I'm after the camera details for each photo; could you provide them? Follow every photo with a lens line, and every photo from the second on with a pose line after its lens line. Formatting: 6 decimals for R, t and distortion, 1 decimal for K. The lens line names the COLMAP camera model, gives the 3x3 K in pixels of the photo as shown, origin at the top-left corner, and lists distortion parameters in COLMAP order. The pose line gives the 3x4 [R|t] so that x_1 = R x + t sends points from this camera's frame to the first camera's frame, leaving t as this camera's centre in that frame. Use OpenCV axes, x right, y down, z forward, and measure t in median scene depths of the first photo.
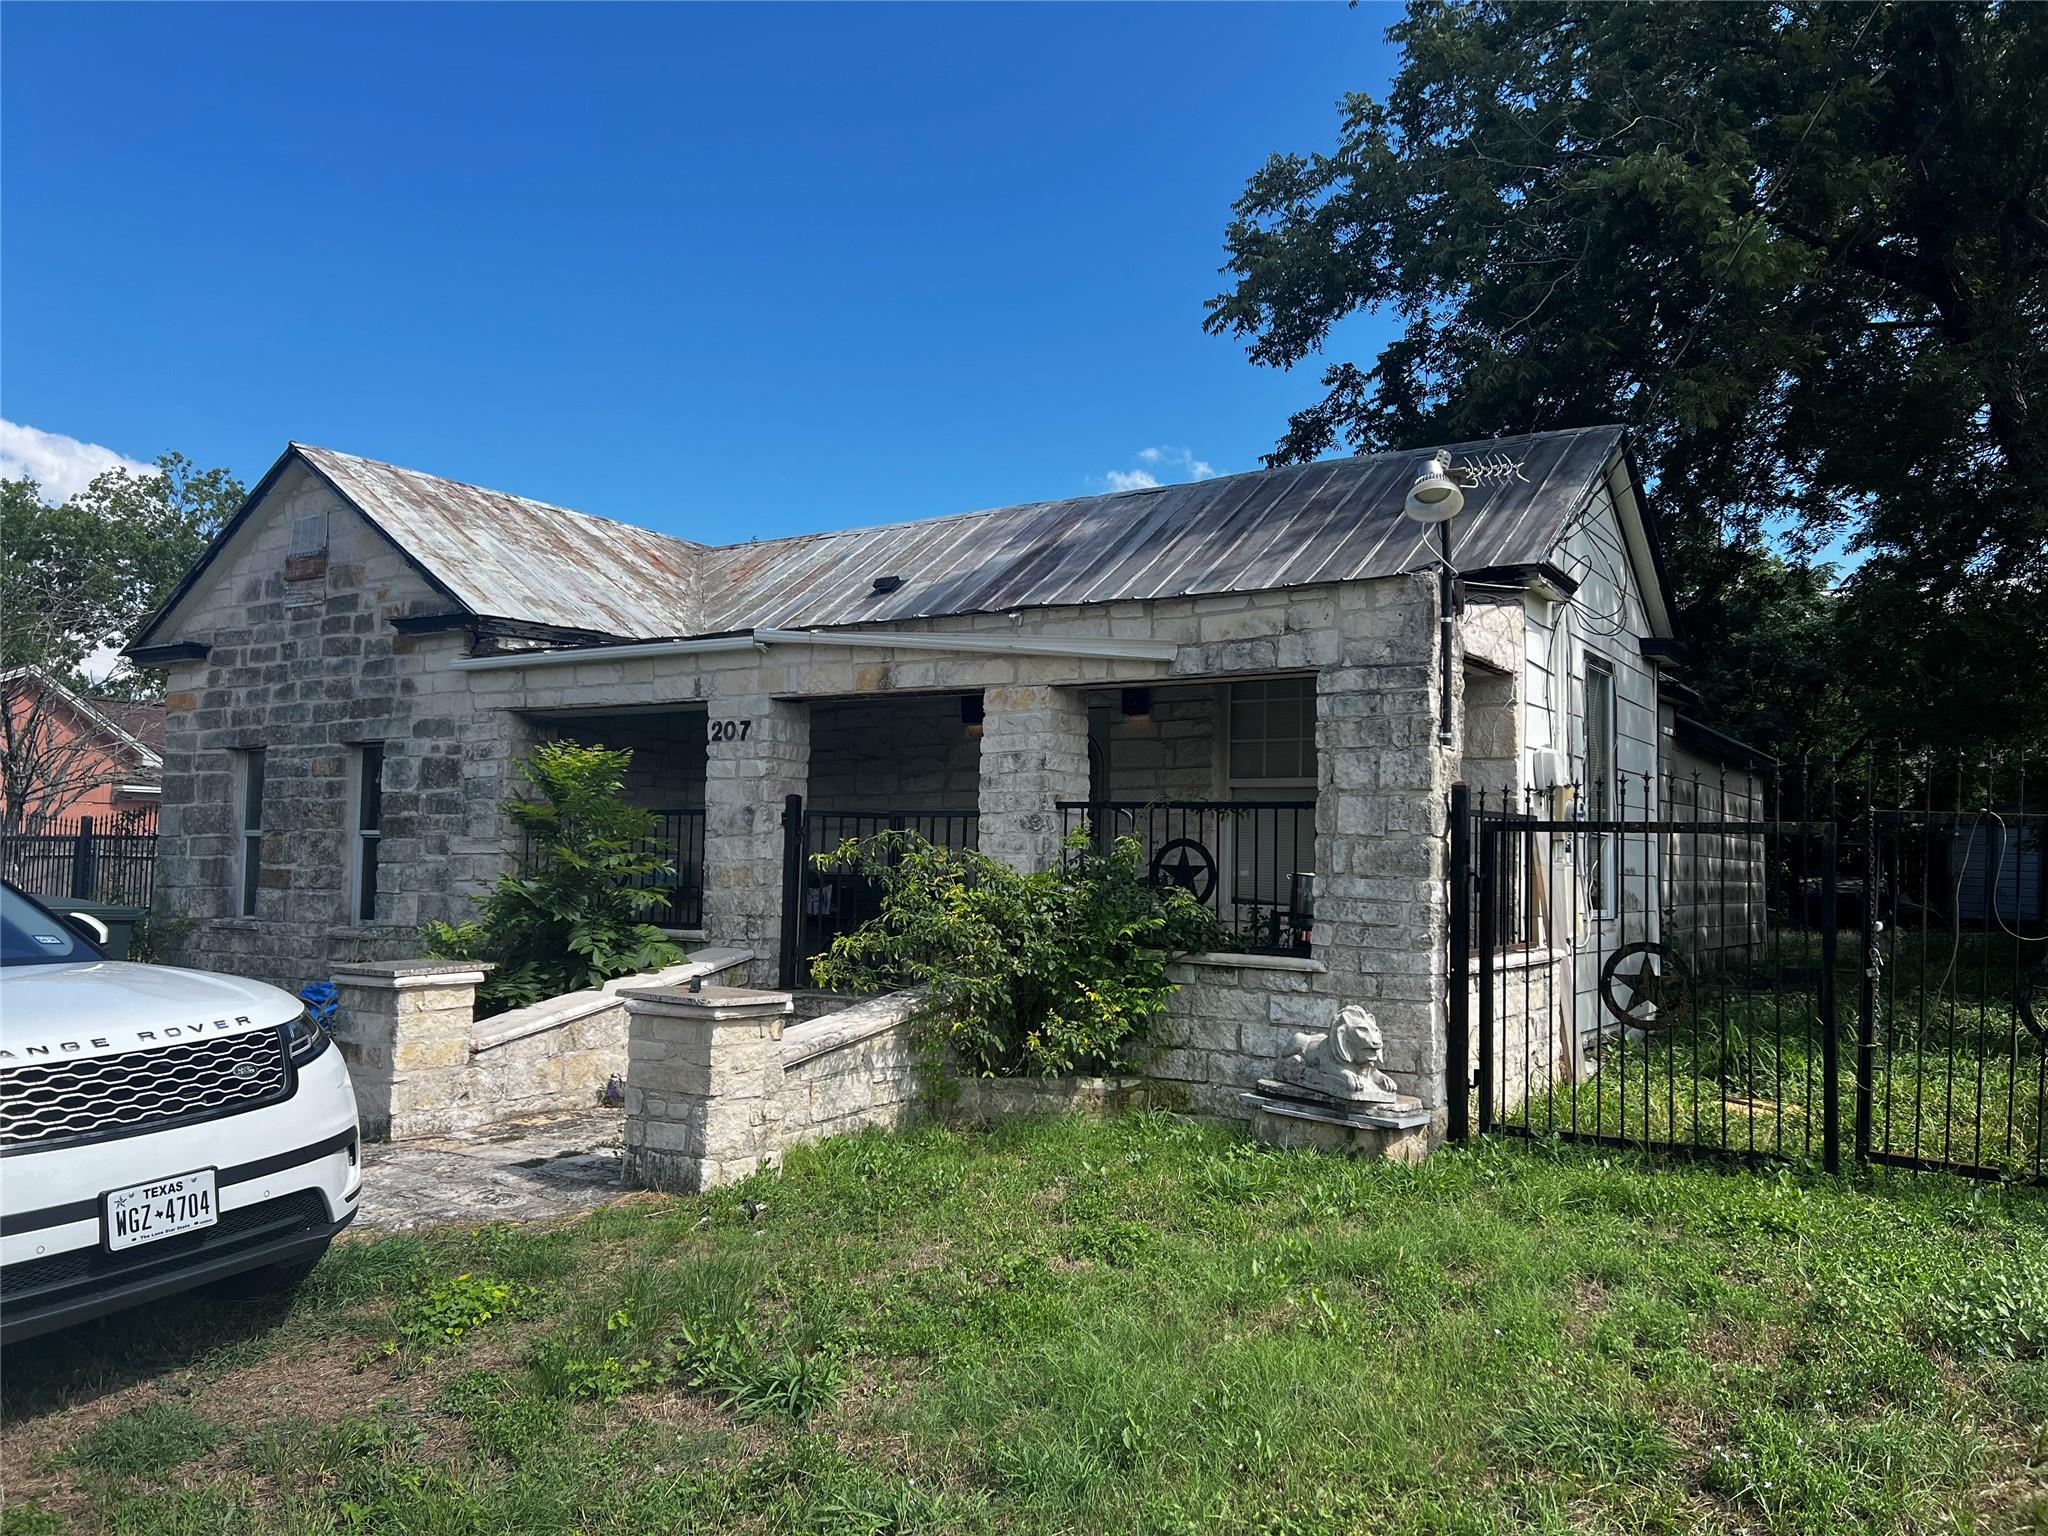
lens RADIAL K [[1532.7, 0, 1017.7], [0, 1532.7, 766.1], [0, 0, 1]] dist [0.022803, -0.010421]
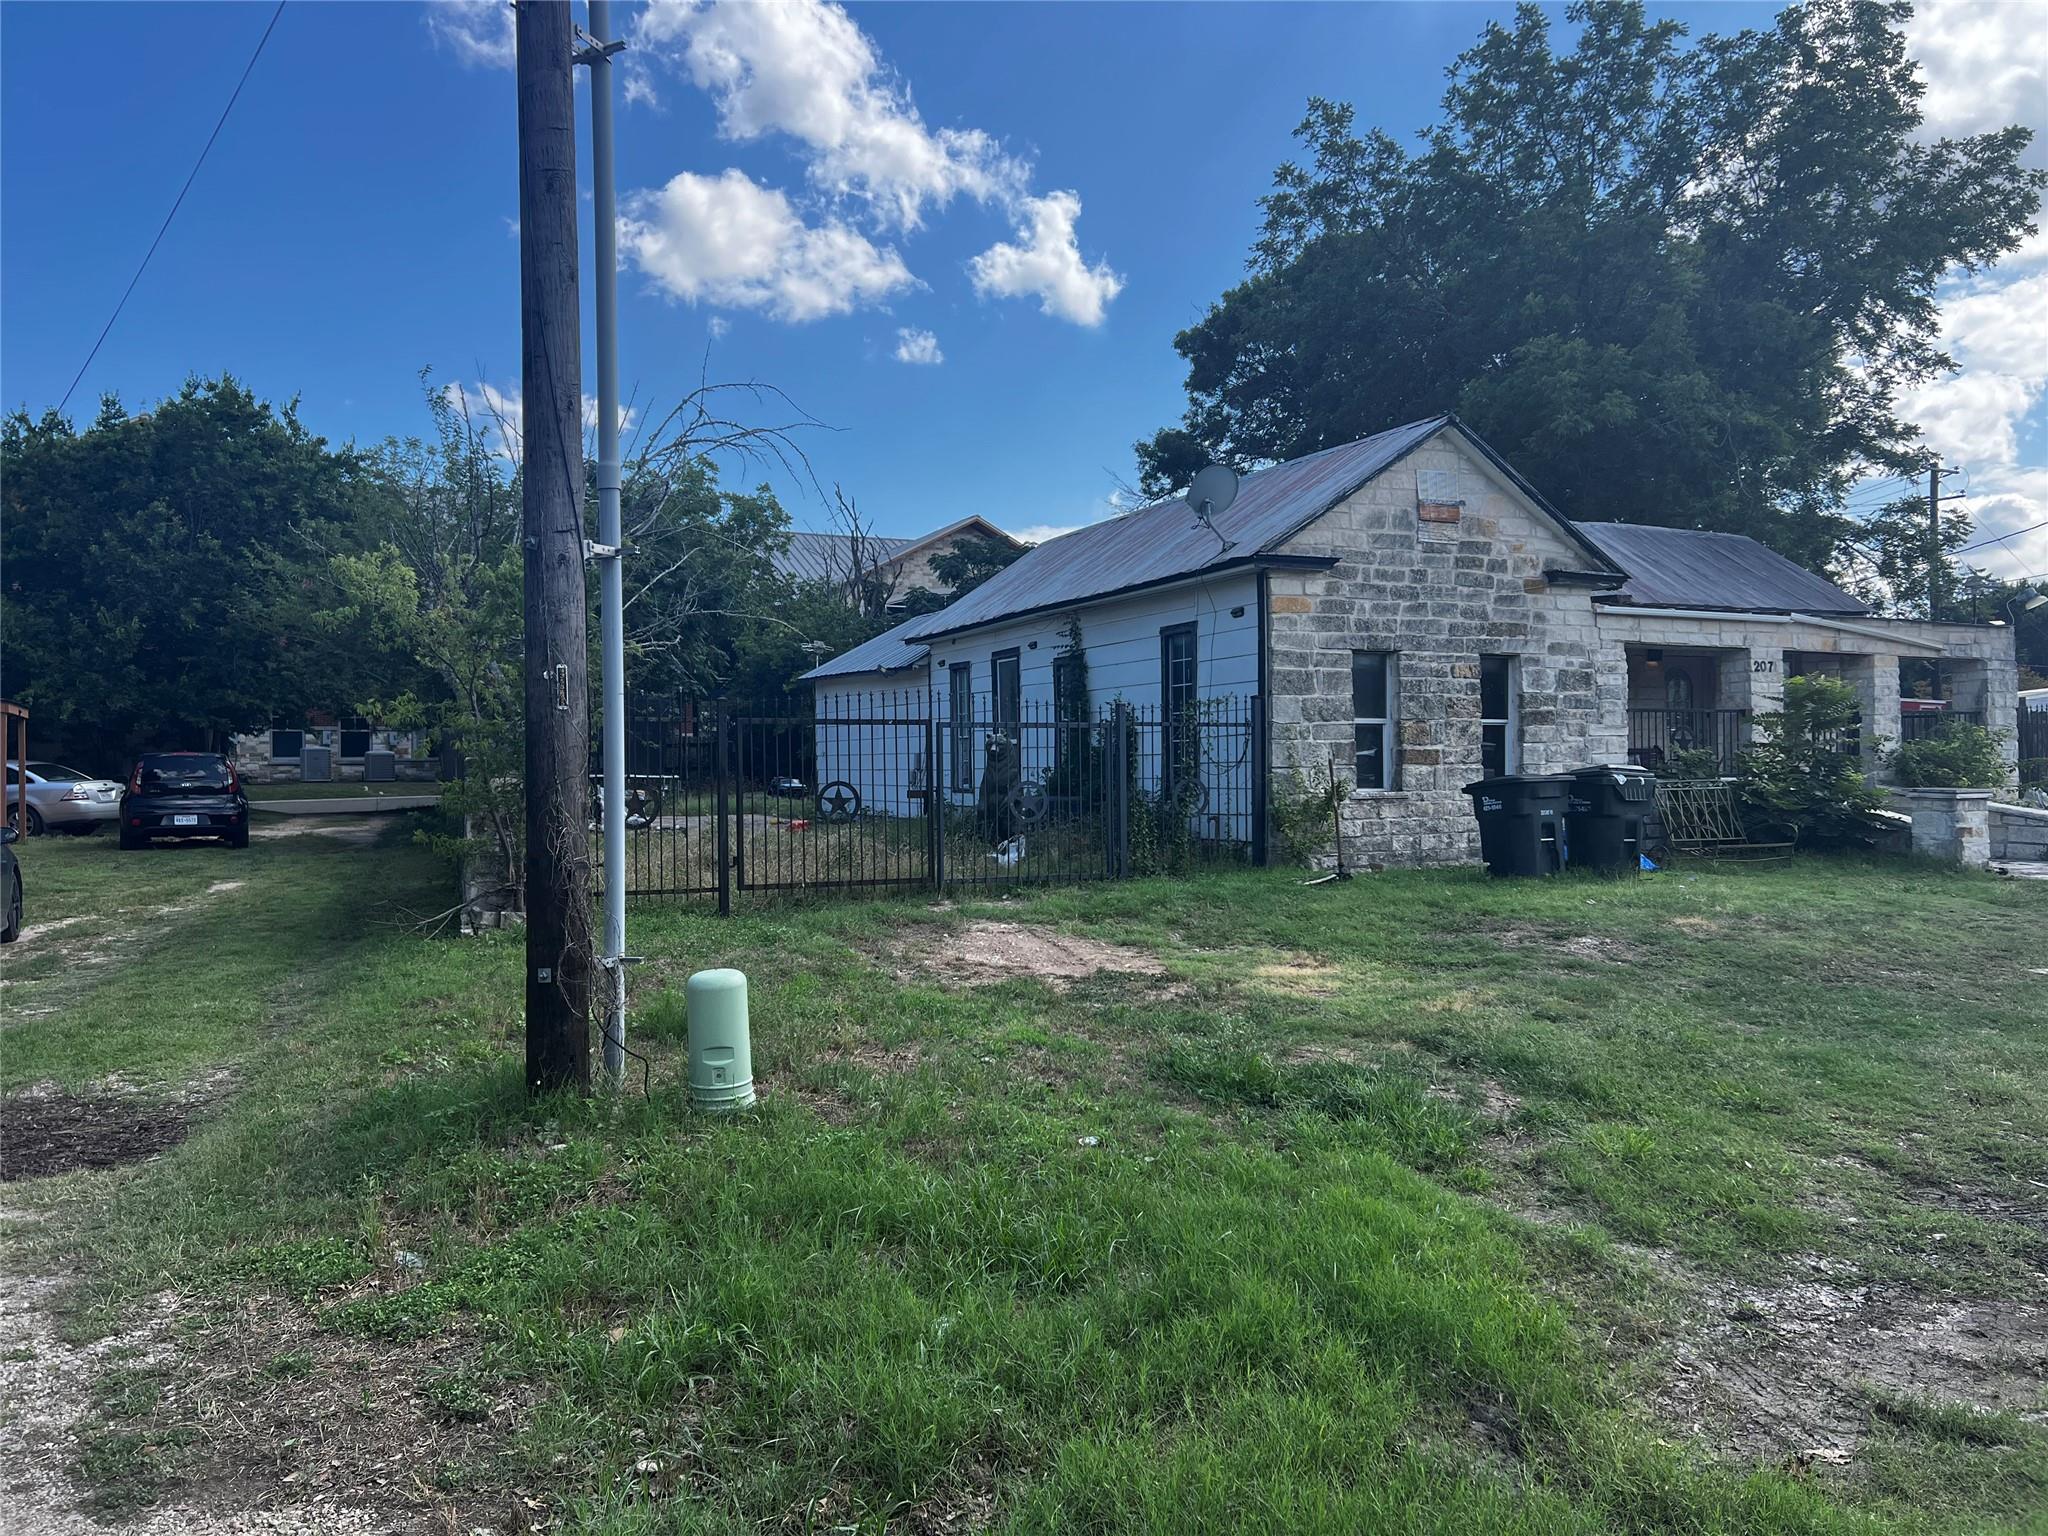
lens RADIAL K [[1521.8, 0, 1034.1], [0, 1521.8, 765.4], [0, 0, 1]] dist [0.062900, -0.075849]
pose [[0.525877, -0.017149, 0.850387, -2.822014], [-0.037875, 0.998333, 0.043555, 0.061123], [-0.849717, -0.055113, 0.524351, 1.002726]]
